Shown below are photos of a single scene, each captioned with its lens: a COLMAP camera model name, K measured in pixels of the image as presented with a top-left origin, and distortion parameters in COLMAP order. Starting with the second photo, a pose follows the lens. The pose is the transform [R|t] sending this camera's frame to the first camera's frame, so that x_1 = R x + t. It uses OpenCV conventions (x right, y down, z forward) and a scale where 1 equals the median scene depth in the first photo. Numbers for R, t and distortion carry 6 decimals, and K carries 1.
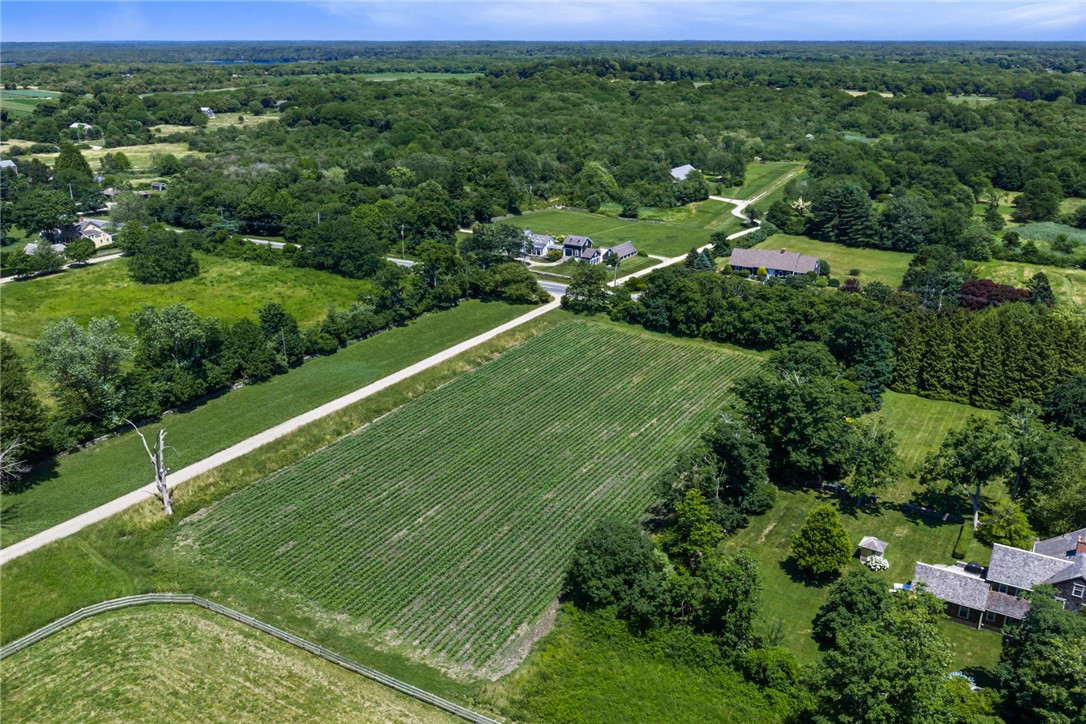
lens RADIAL K [[898.0, 0, 543.0], [0, 898.0, 362.0], [0, 0, 1]] dist [0.001659, -0.005125]
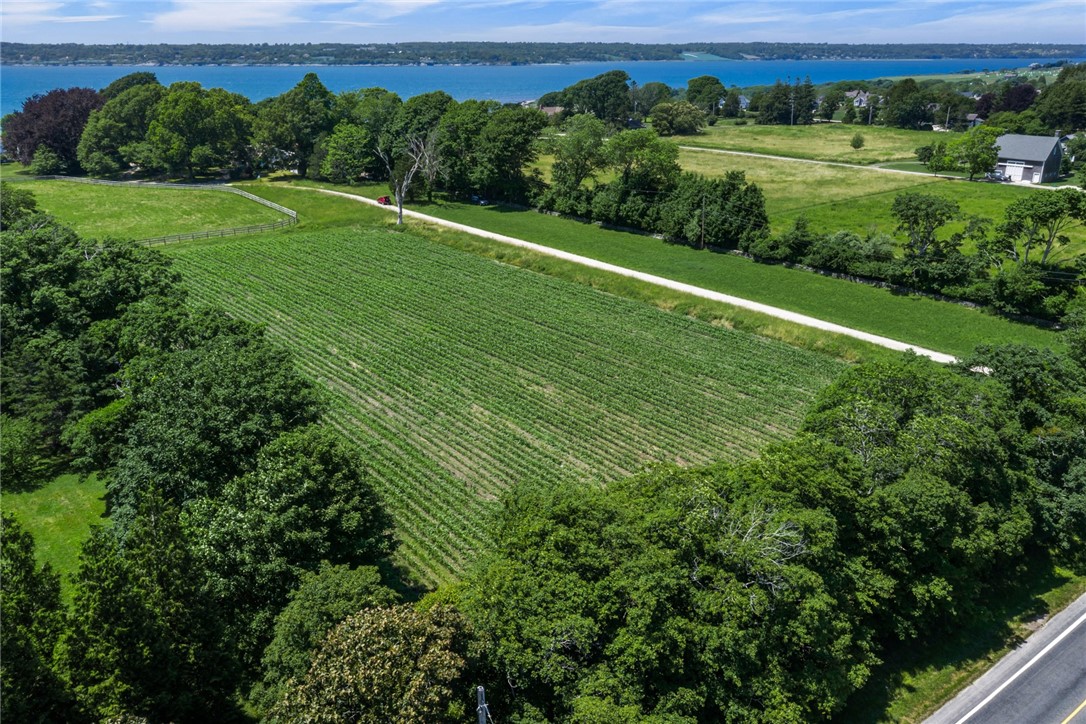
lens RADIAL K [[893.1, 0, 545.5], [0, 893.1, 362.1], [0, 0, 1]] dist [0.009856, -0.012929]
pose [[-0.337377, 0.316432, -0.886593, 0.586567], [-0.318966, 0.847675, 0.423919, -0.224609], [0.885685, 0.425813, -0.185055, 1.140795]]
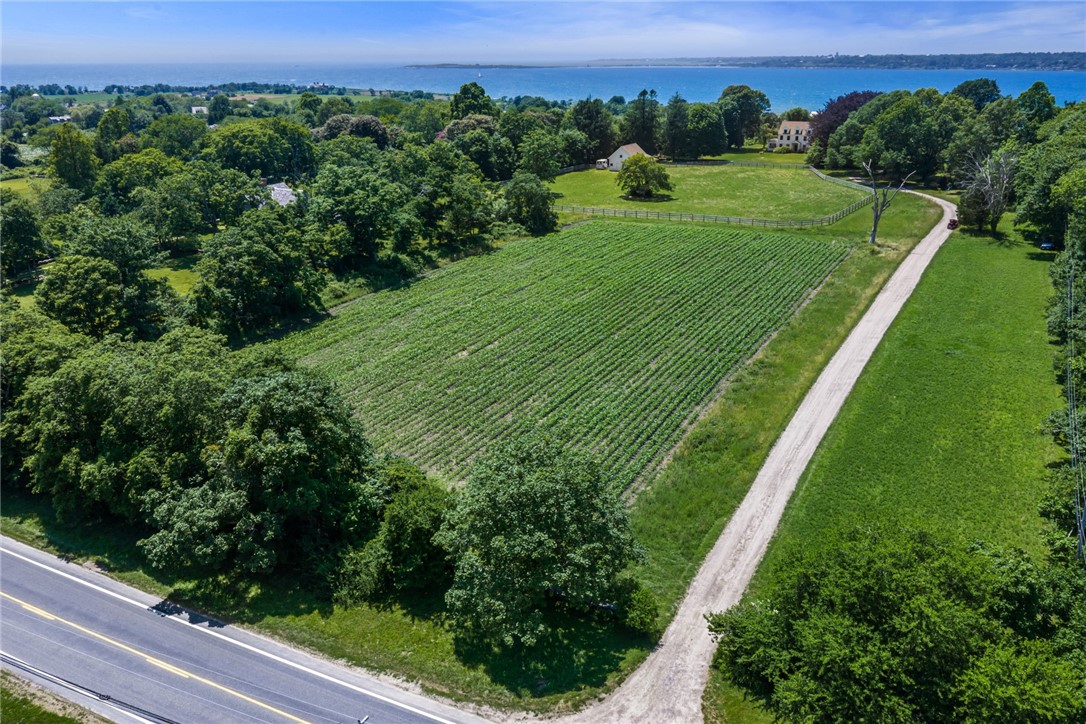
lens RADIAL K [[898.0, 0, 543.0], [0, 898.0, 362.0], [0, 0, 1]] dist [0.001659, -0.005125]
pose [[-0.998774, 0.027981, -0.040840, 0.078399], [-0.003520, 0.782728, 0.622354, -0.362903], [0.049381, 0.621735, -0.781669, 1.537746]]
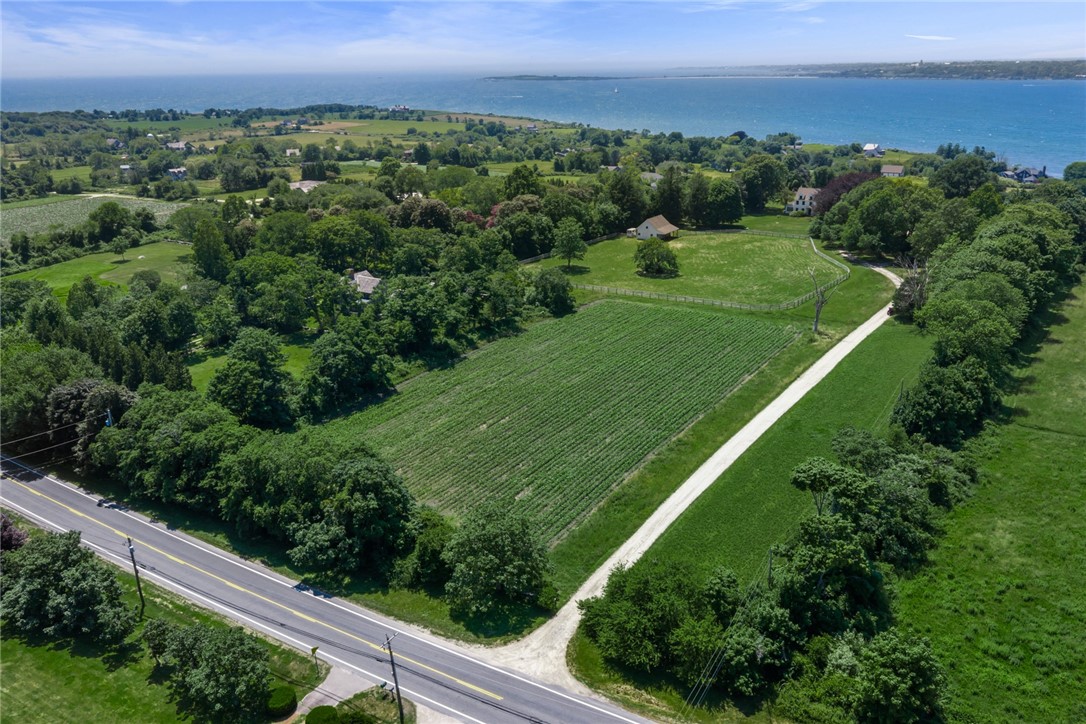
lens RADIAL K [[893.1, 0, 545.5], [0, 893.1, 362.1], [0, 0, 1]] dist [0.009856, -0.012929]
pose [[-0.999271, 0.008355, 0.037258, 0.009538], [0.029548, 0.787238, 0.615941, -0.595677], [-0.024185, 0.616593, -0.786910, 1.724513]]
